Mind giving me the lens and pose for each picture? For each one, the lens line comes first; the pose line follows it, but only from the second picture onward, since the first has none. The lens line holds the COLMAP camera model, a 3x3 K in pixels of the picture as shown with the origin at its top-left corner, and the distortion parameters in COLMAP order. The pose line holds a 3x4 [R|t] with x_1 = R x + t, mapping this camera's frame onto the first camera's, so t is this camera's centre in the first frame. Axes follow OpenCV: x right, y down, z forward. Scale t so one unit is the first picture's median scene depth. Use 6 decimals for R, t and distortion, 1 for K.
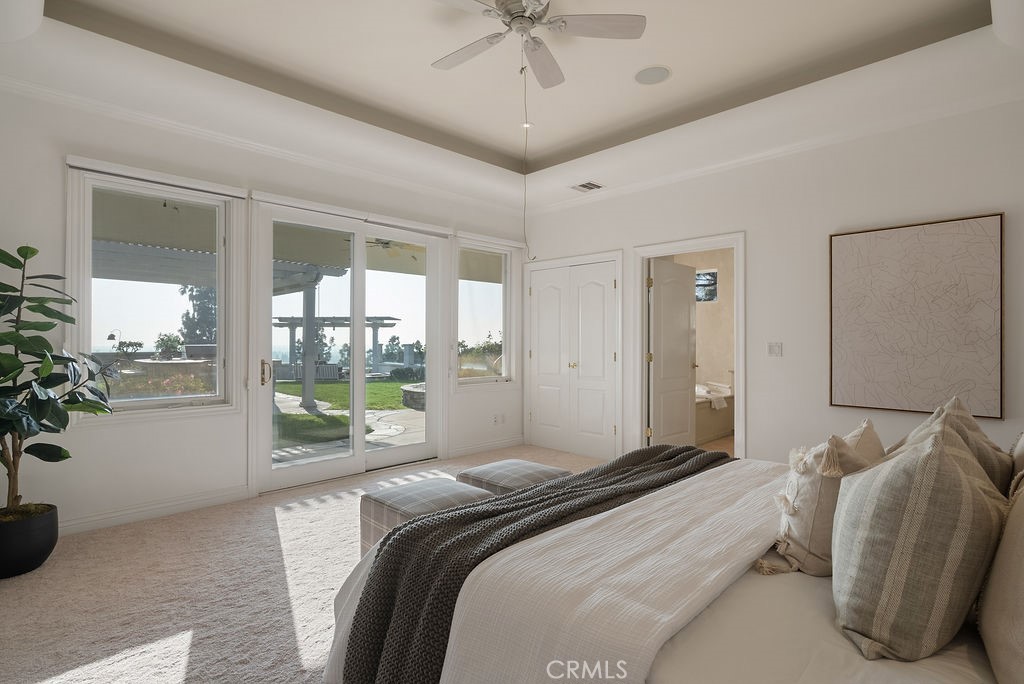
lens RADIAL K [[507.0, 0, 511.4], [0, 507.0, 337.8], [0, 0, 1]] dist [0.002043, -0.000025]
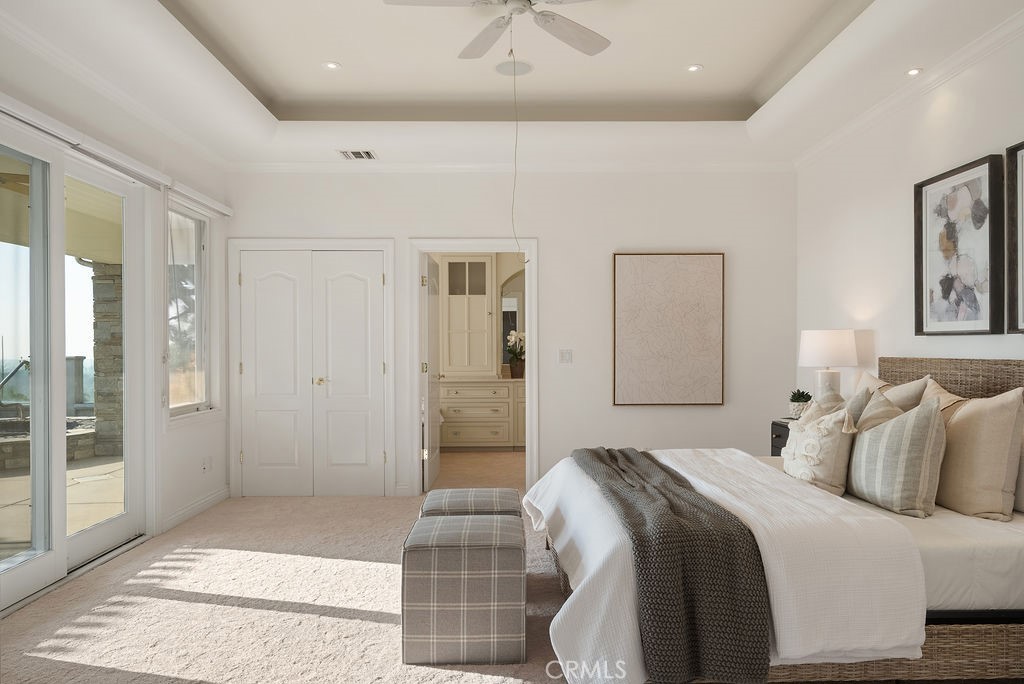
lens RADIAL K [[704.0, 0, 511.3], [0, 704.0, 348.4], [0, 0, 1]] dist [0.024174, -0.001623]
pose [[0.692876, -0.005319, 0.721037, -0.645692], [-0.000021, 0.999973, 0.007397, -0.004650], [-0.721057, -0.005140, 0.692857, 0.082140]]
